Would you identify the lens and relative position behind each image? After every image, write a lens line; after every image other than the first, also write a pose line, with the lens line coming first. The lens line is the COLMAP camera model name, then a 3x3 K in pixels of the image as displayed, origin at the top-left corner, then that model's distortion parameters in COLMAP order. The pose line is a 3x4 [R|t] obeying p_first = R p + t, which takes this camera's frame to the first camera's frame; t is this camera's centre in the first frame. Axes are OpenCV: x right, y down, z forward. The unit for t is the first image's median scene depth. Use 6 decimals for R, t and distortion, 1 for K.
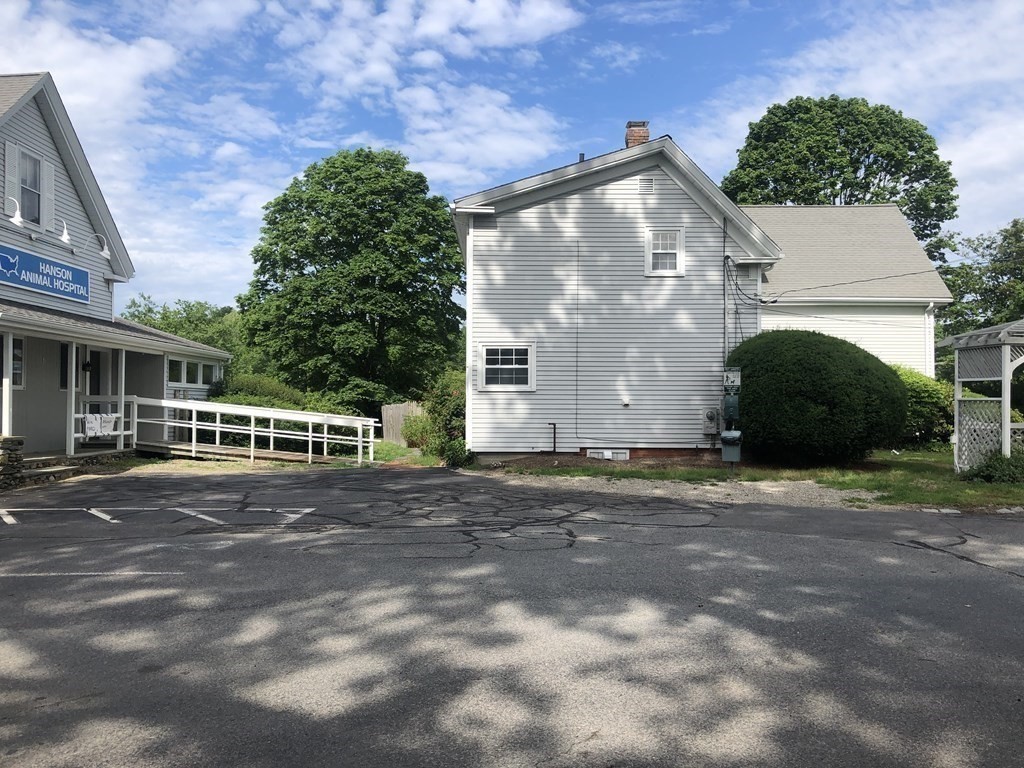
lens RADIAL K [[845.6, 0, 505.1], [0, 845.6, 389.0], [0, 0, 1]] dist [0.041746, -0.056791]
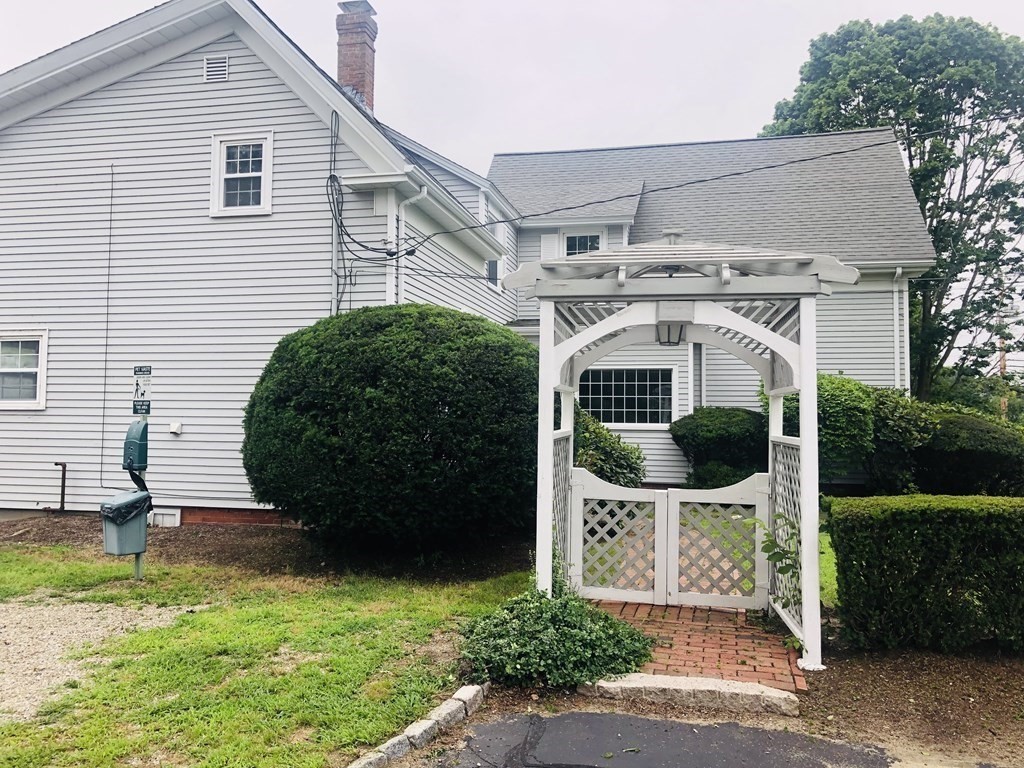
lens RADIAL K [[845.6, 0, 510.1], [0, 845.6, 381.1], [0, 0, 1]] dist [0.041746, -0.056791]
pose [[0.974420, -0.003263, -0.224709, 0.503324], [-0.002510, 0.999674, -0.025401, -0.003338], [0.224719, 0.025315, 0.974095, 0.466284]]
